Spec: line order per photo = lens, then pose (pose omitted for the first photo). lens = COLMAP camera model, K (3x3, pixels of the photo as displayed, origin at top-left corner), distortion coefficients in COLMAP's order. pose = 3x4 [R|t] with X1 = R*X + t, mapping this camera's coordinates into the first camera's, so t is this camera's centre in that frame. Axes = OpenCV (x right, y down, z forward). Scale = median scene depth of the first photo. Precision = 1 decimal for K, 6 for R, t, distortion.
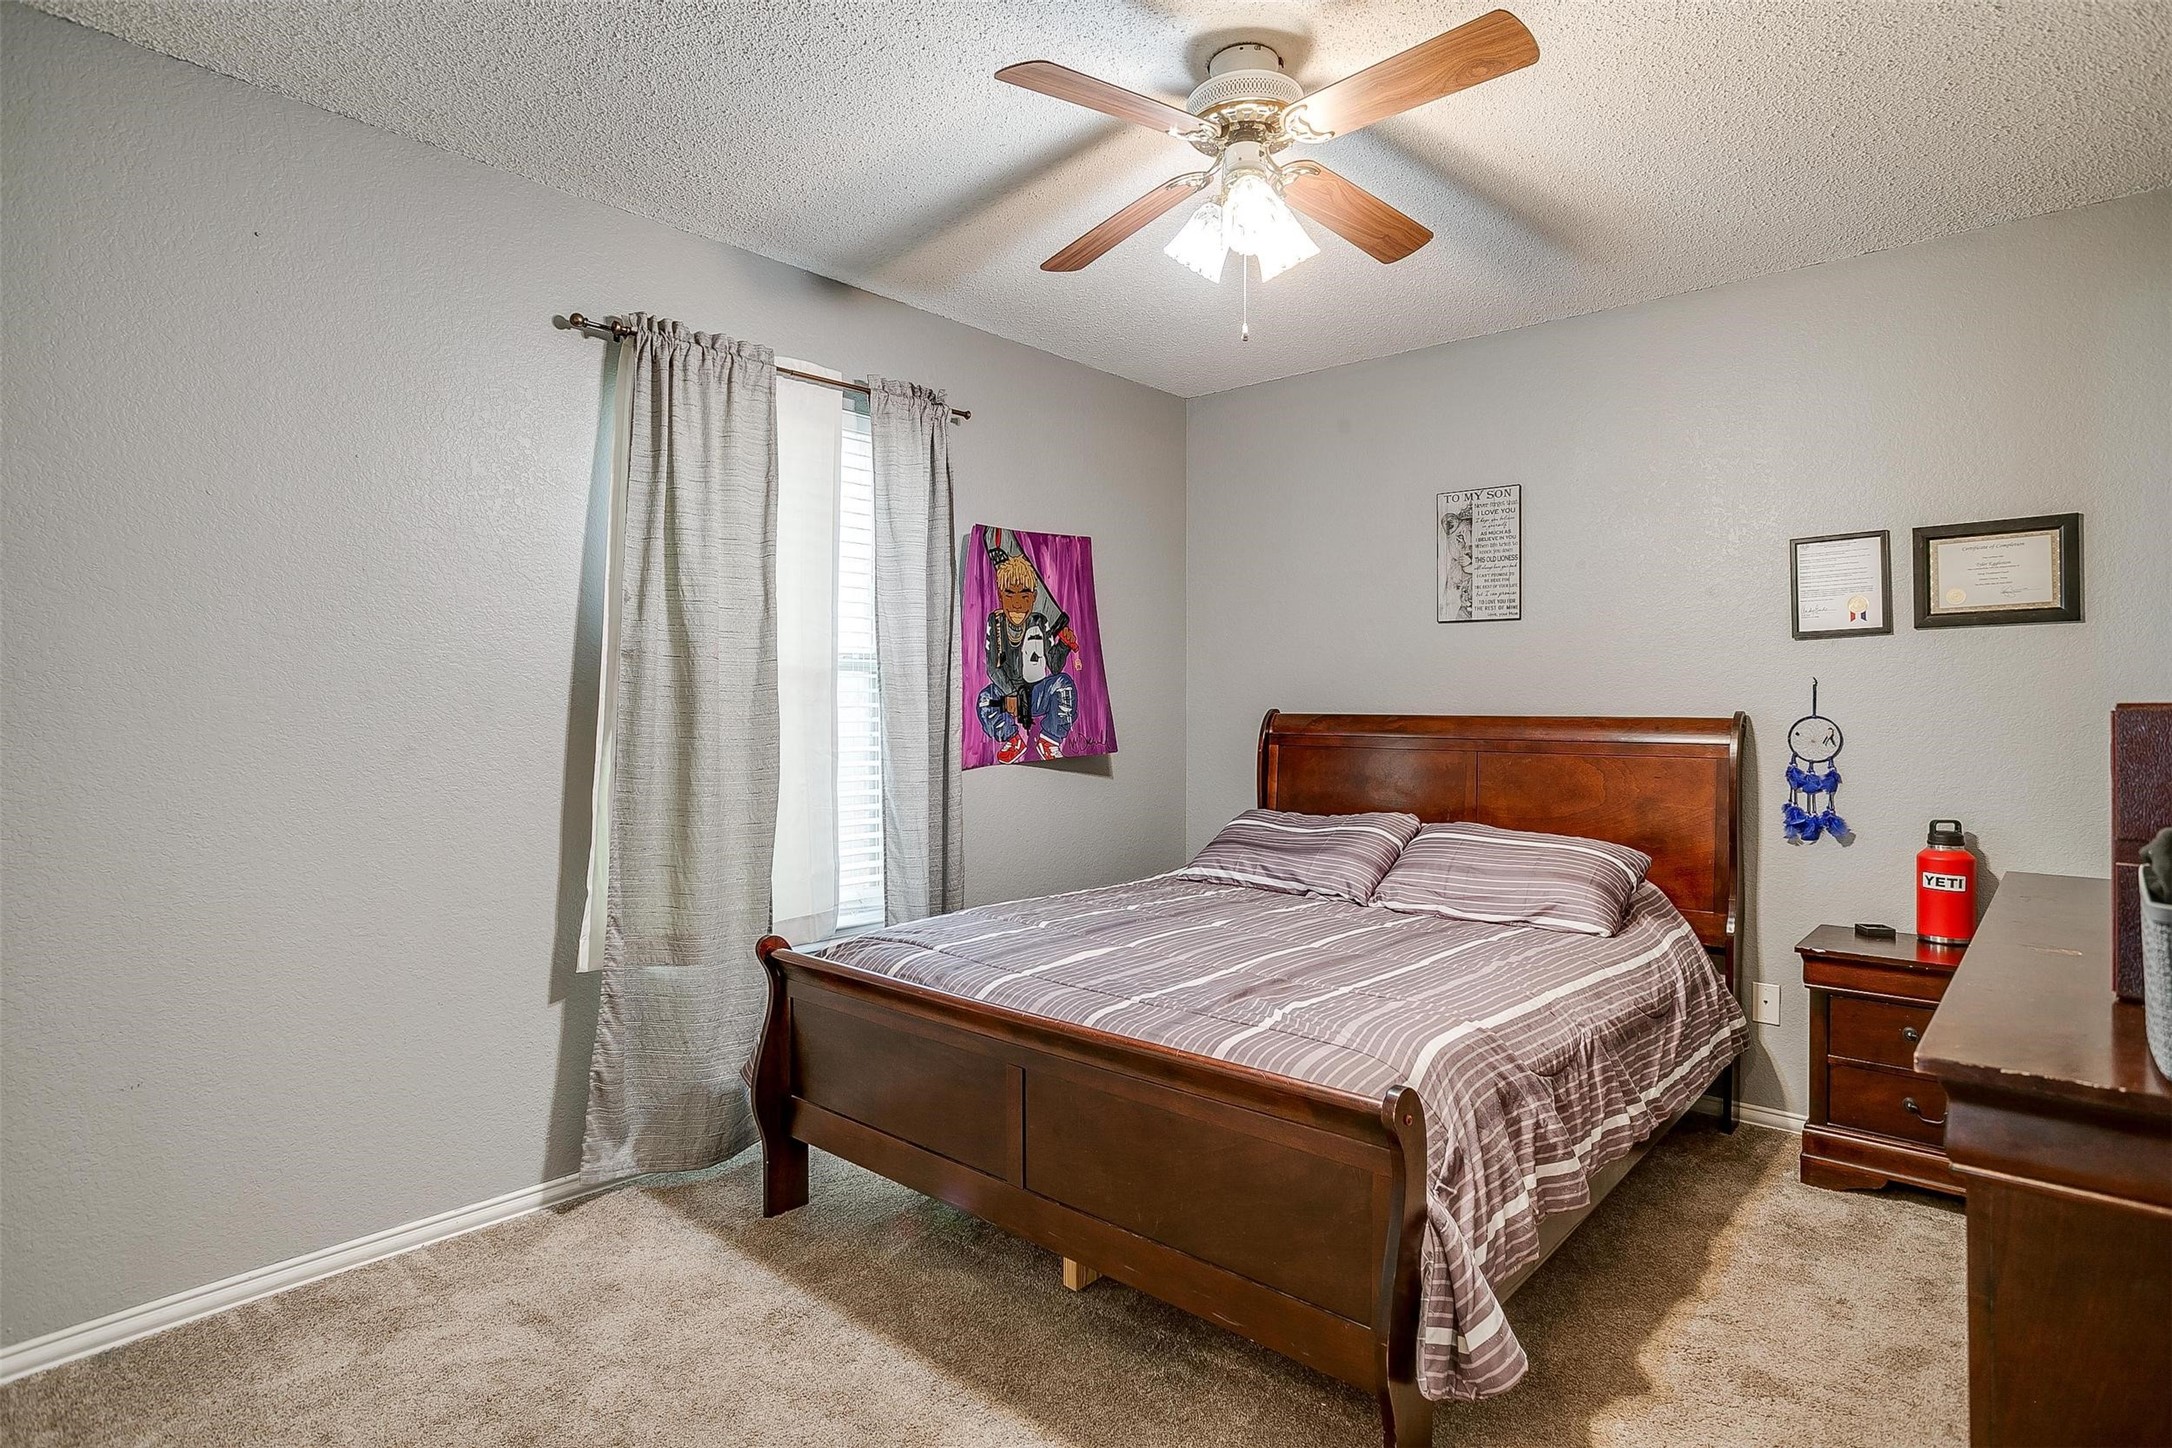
lens RADIAL K [[1124.2, 0, 1084.1], [0, 1124.2, 720.5], [0, 0, 1]] dist [-0.018934, -0.000029]
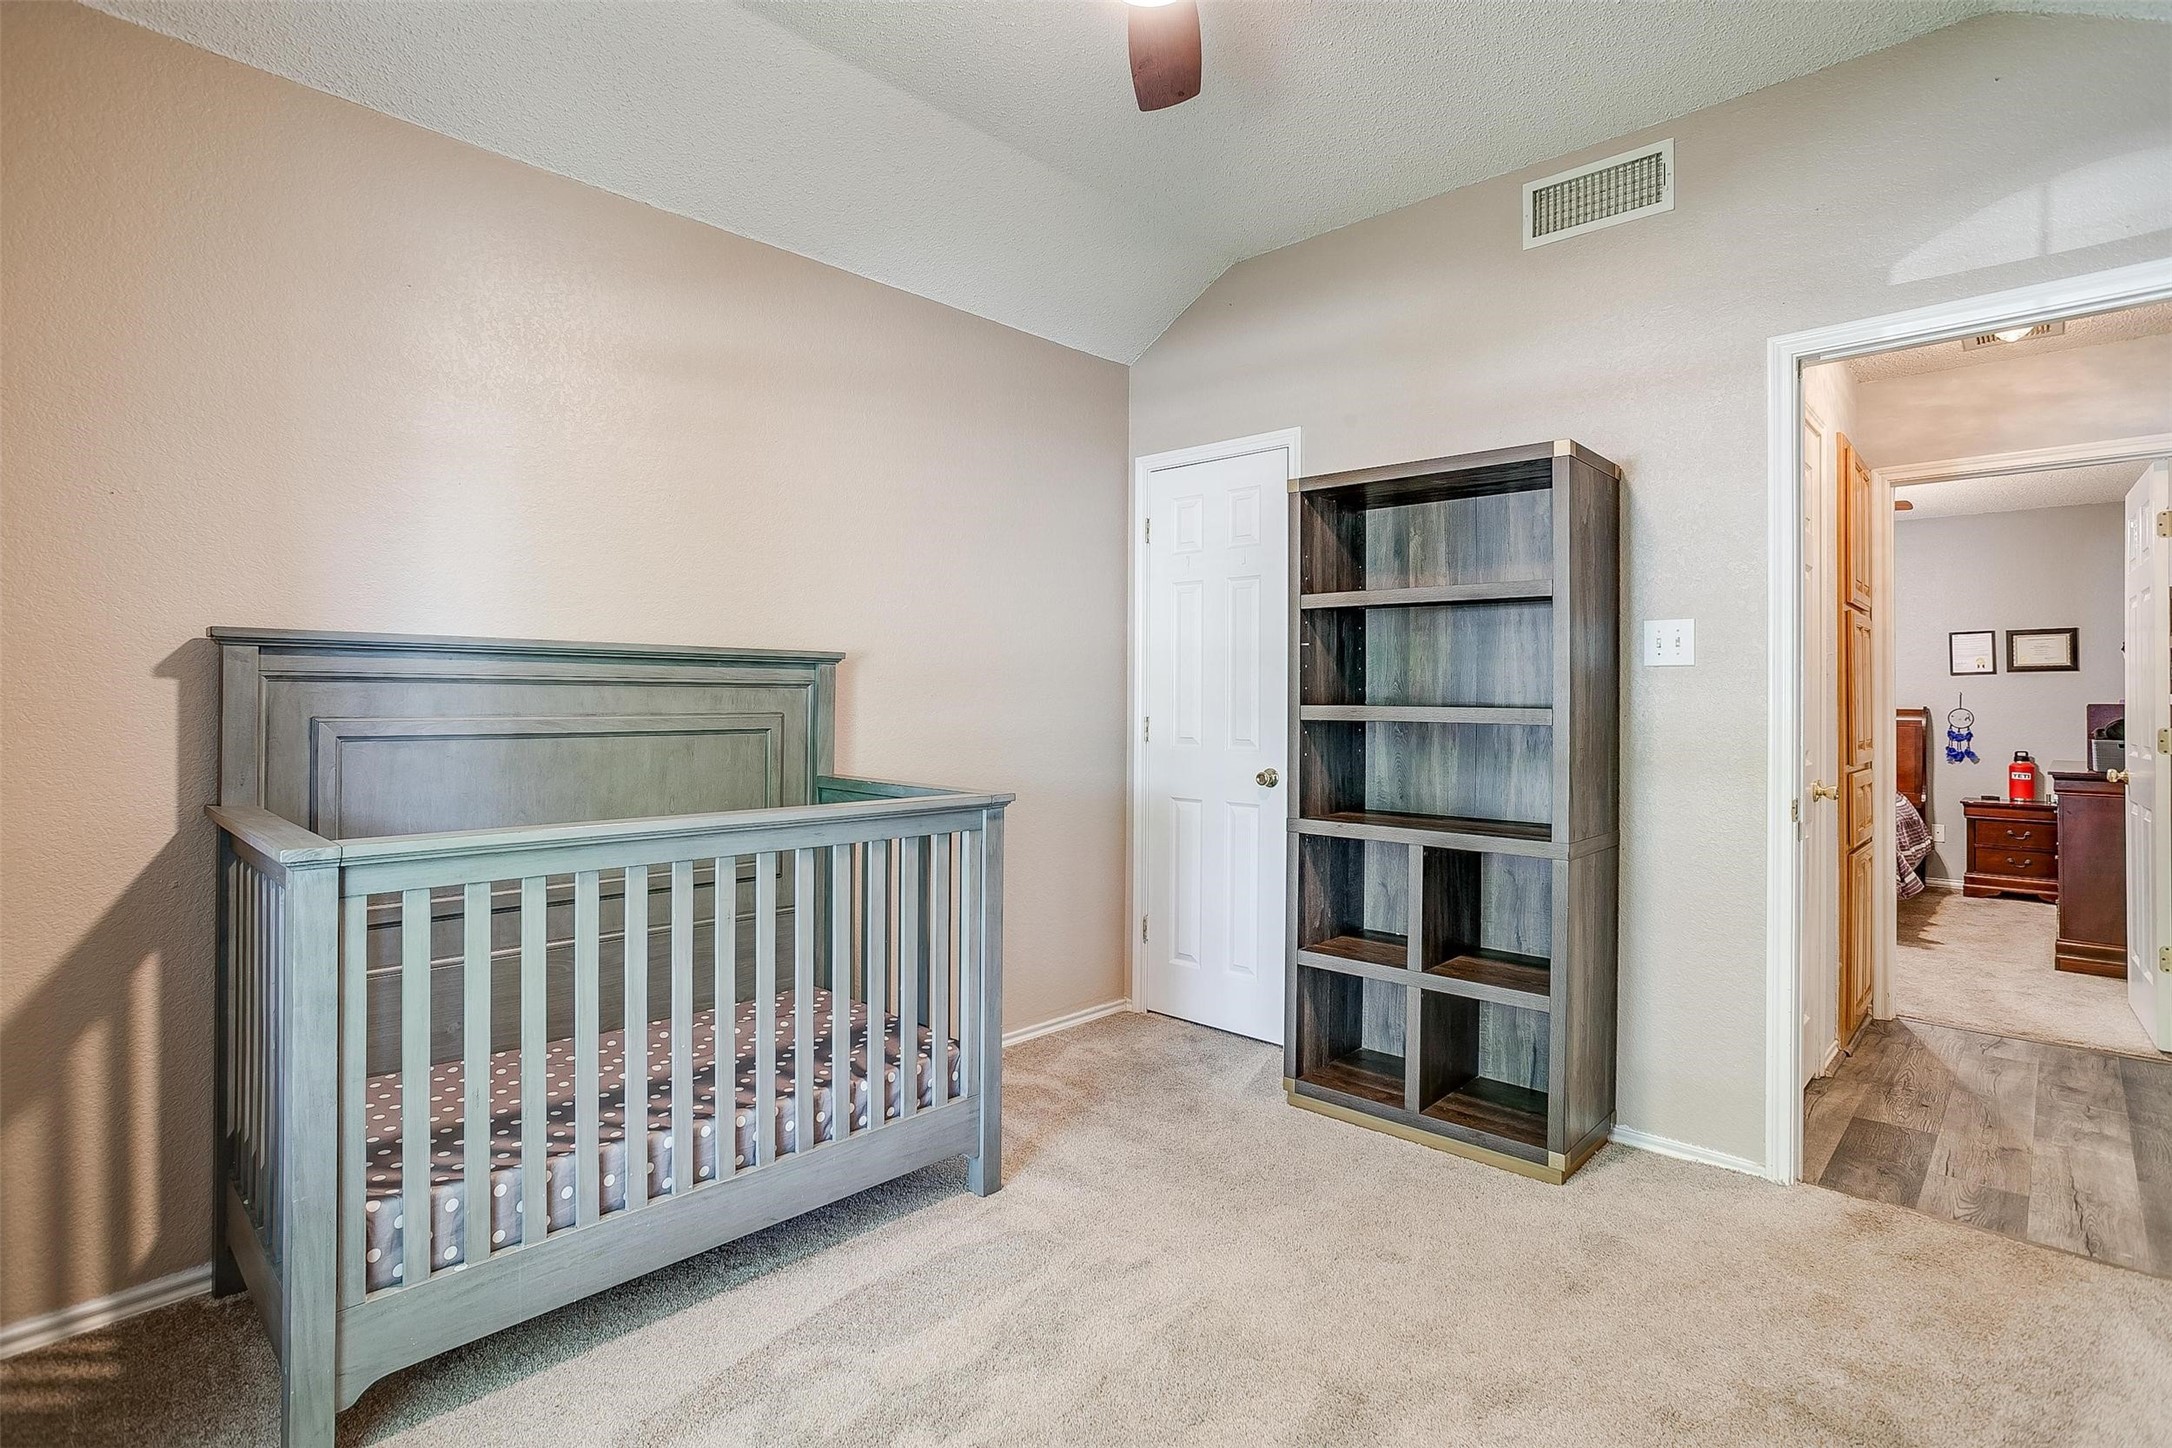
lens RADIAL K [[1056.0, 0, 1095.5], [0, 1056.0, 705.4], [0, 0, 1]] dist [-0.052878, 0.027401]
pose [[0.999722, 0.013237, -0.019492, -1.090375], [-0.013631, 0.999703, -0.020219, 0.056360], [0.019218, 0.020479, 0.999606, -1.168707]]
